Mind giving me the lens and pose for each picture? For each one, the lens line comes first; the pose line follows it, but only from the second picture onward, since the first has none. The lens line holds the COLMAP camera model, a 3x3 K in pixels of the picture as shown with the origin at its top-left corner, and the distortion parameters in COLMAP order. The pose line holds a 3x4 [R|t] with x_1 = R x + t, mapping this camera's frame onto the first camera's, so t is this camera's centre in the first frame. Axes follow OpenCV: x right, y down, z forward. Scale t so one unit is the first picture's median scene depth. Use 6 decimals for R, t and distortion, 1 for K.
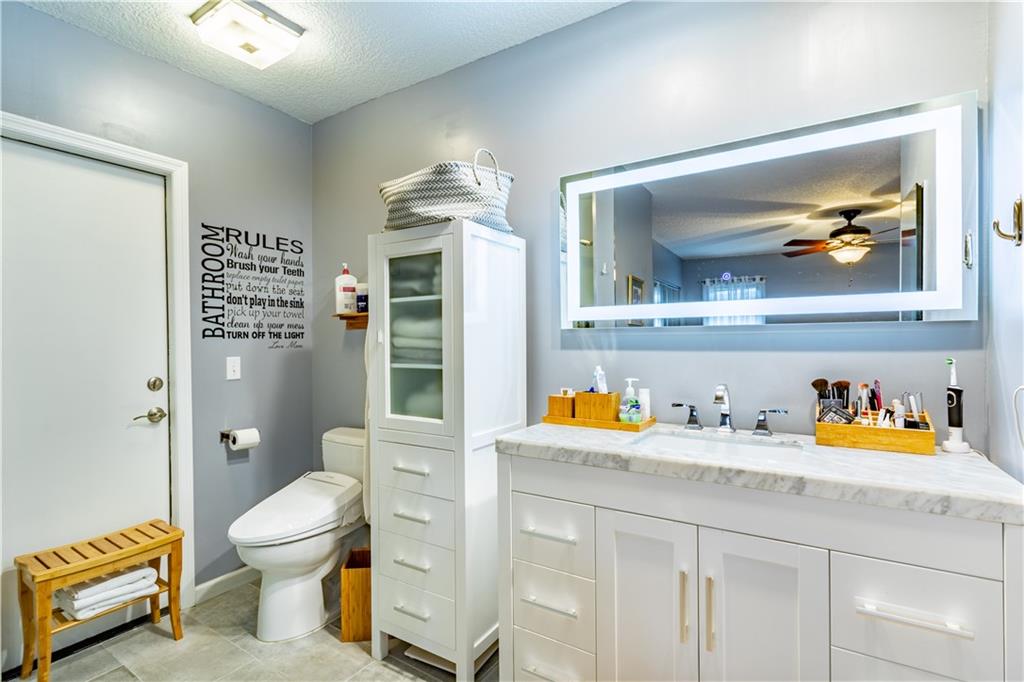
lens RADIAL K [[487.9, 0, 503.5], [0, 487.9, 338.1], [0, 0, 1]] dist [0.003016, 0.000193]
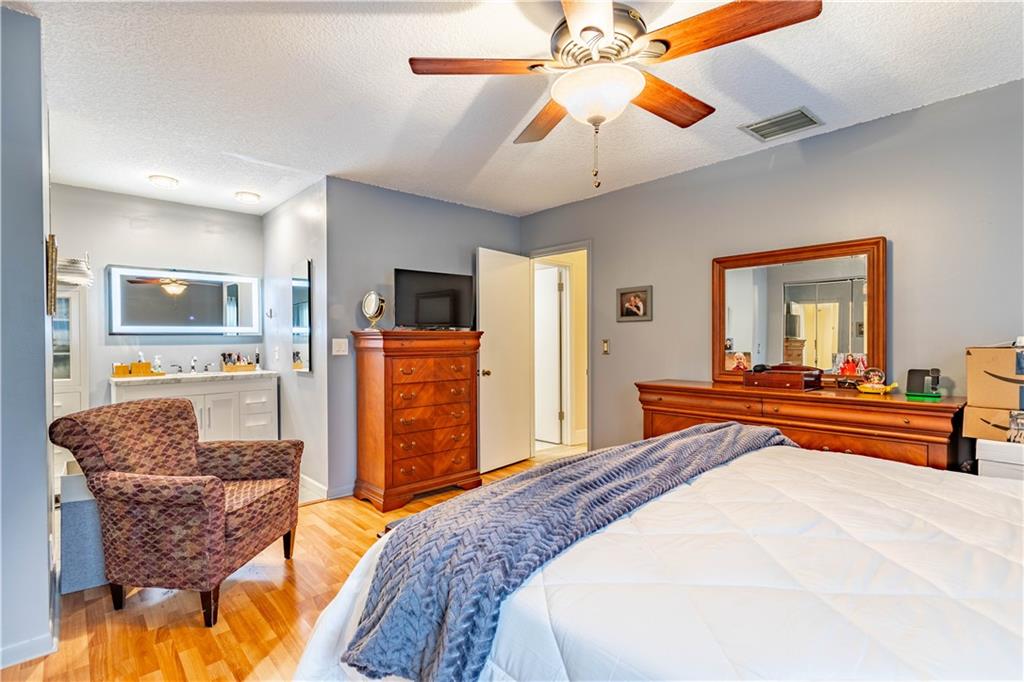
lens RADIAL K [[487.9, 0, 505.5], [0, 487.9, 339.2], [0, 0, 1]] dist [0.003016, 0.000193]
pose [[0.242543, 0.002342, 0.970138, -2.027169], [-0.002547, 0.999995, -0.001778, -0.005556], [-0.970137, -0.002040, 0.242548, -1.583195]]
